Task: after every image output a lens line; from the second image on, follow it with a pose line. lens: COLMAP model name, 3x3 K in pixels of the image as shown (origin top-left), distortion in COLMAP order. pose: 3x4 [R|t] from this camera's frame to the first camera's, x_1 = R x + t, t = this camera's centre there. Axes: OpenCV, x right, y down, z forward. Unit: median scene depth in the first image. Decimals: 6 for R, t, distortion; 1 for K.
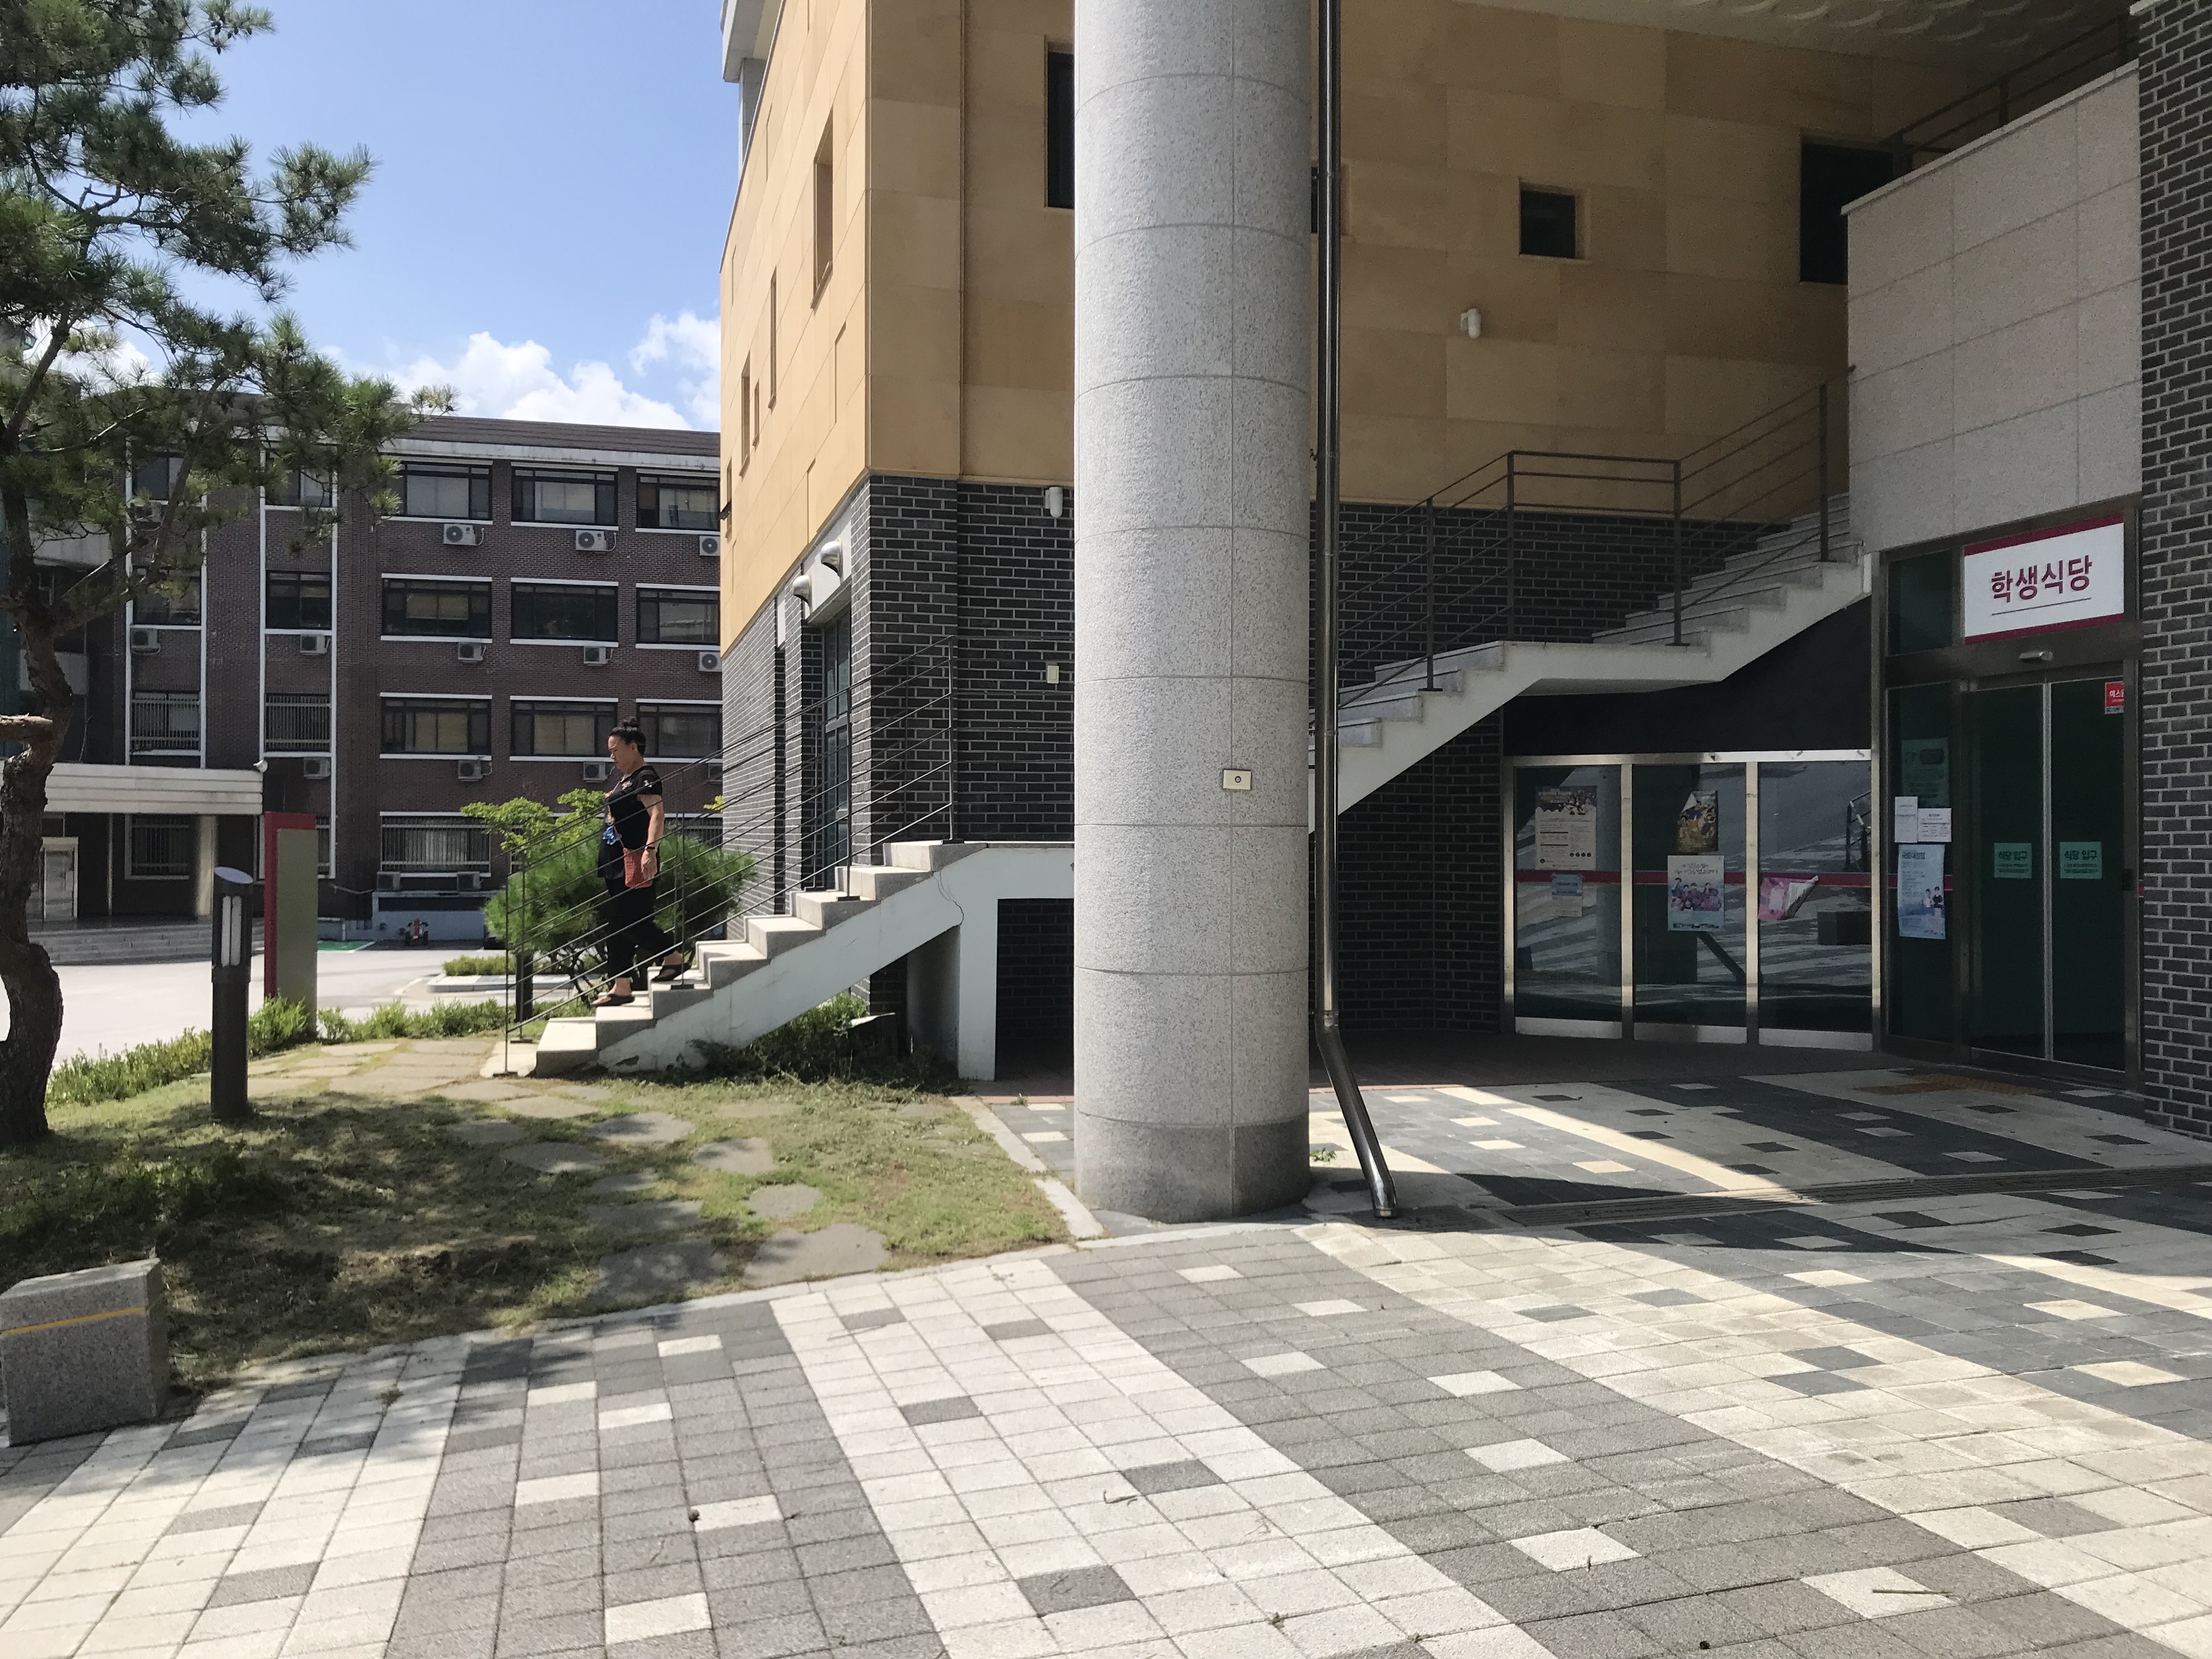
lens RADIAL K [[1815.3, 0, 1094.9], [0, 1815.3, 823.1], [0, 0, 1]] dist [-0.012996, 0.041864]
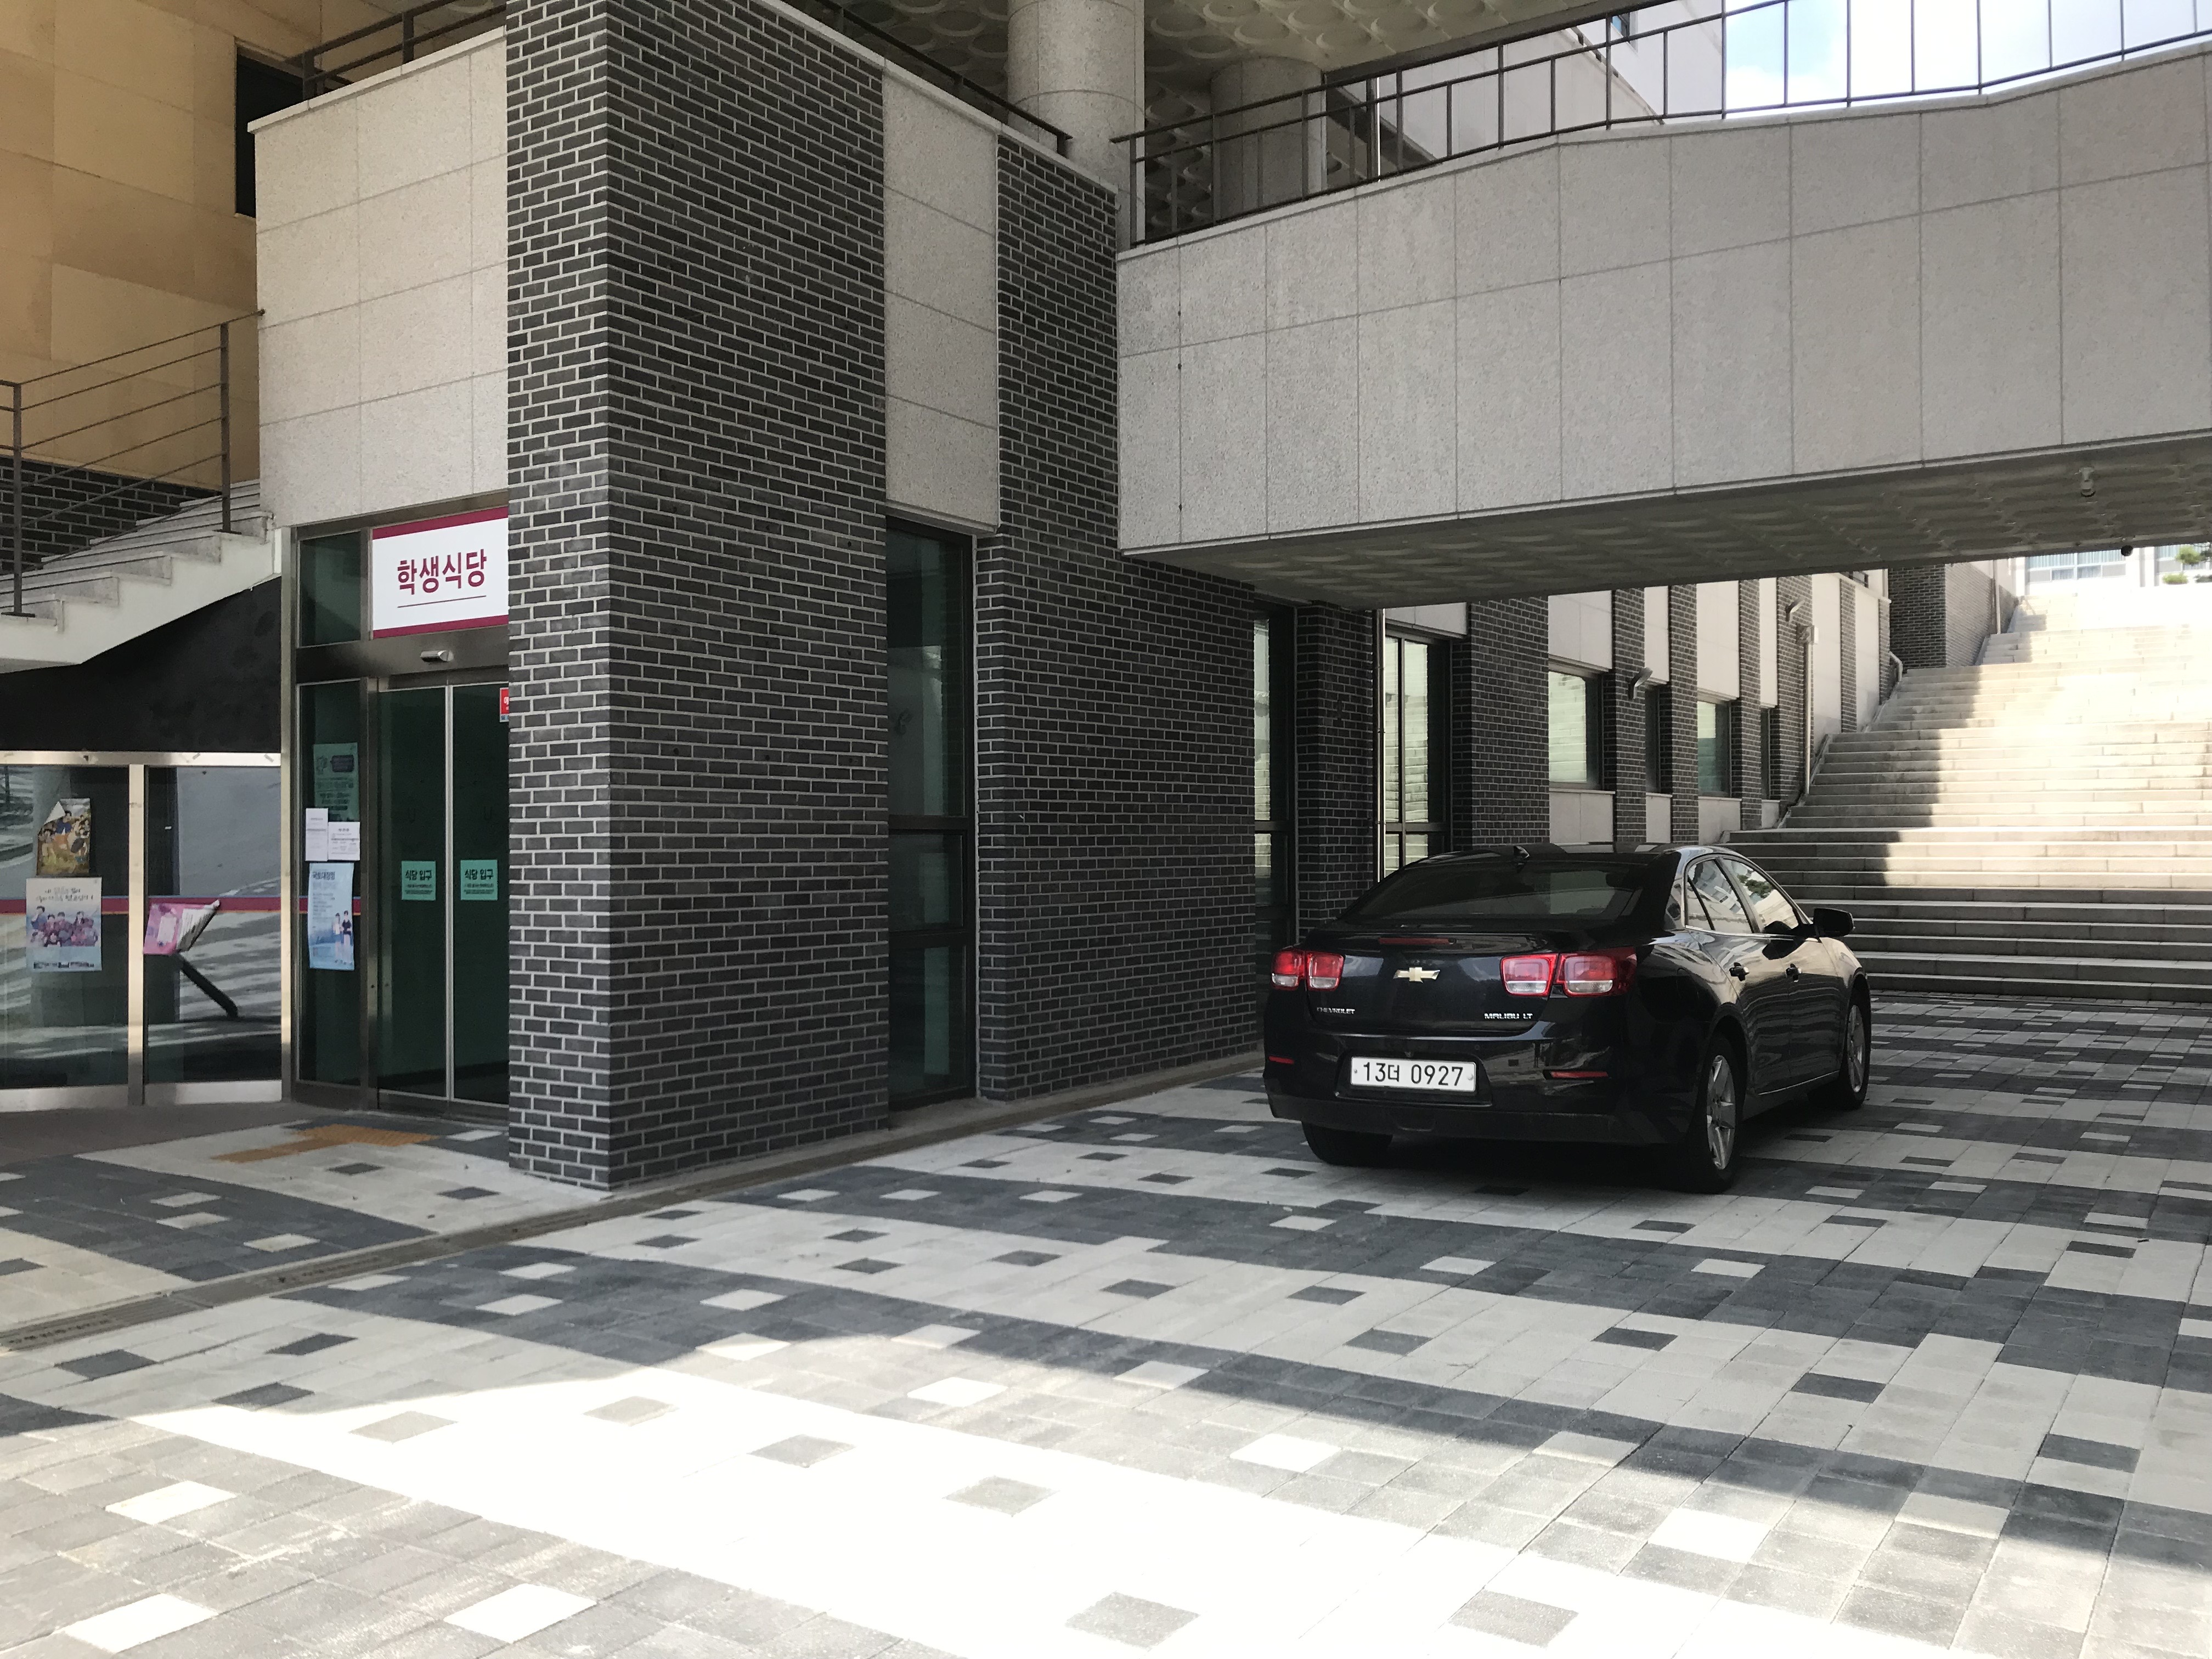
lens RADIAL K [[1815.3, 0, 1094.9], [0, 1815.3, 823.1], [0, 0, 1]] dist [-0.012996, 0.041864]
pose [[0.761927, 0.003087, 0.647656, 0.175294], [-0.001246, 0.999994, -0.003301, -0.005357], [-0.647662, 0.001708, 0.761926, 0.091824]]
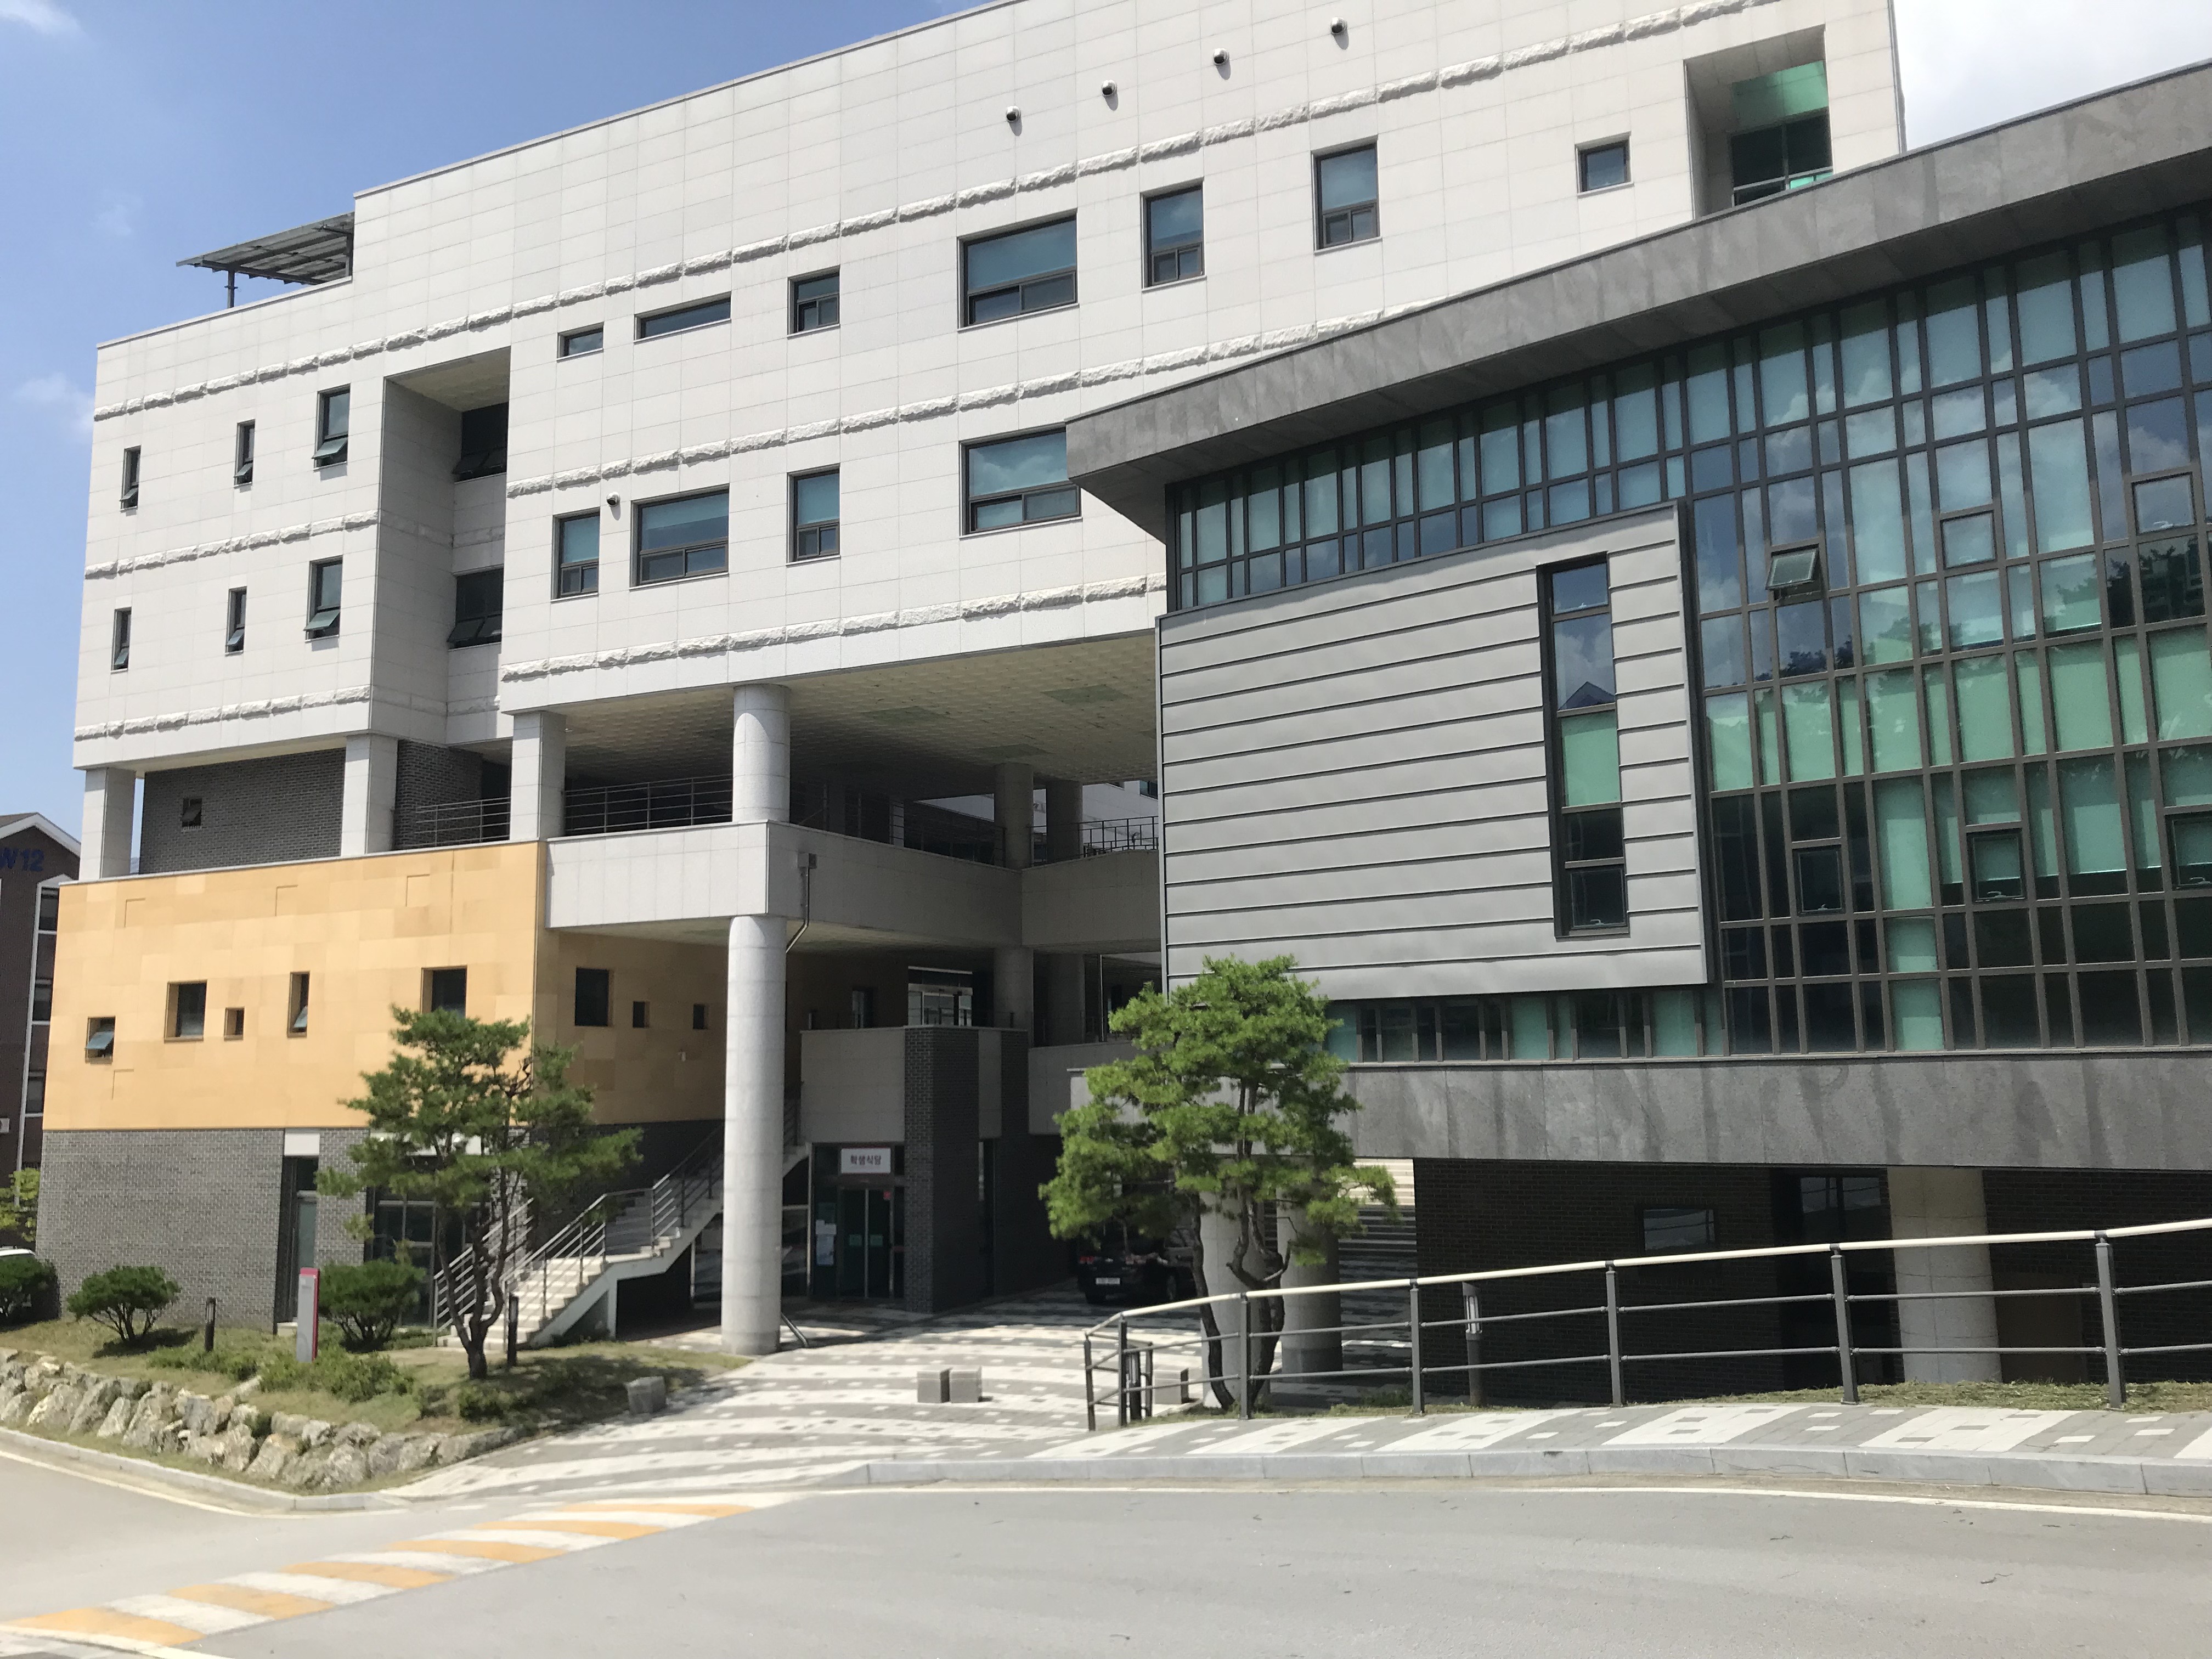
lens RADIAL K [[1805.3, 0, 1106.0], [0, 1805.3, 829.5], [0, 0, 1]] dist [0.116578, -0.180306]
pose [[0.658552, 0.096751, 0.746290, -1.832928], [0.009748, 0.990521, -0.137016, -0.274034], [-0.752473, 0.097507, 0.651366, -1.688358]]
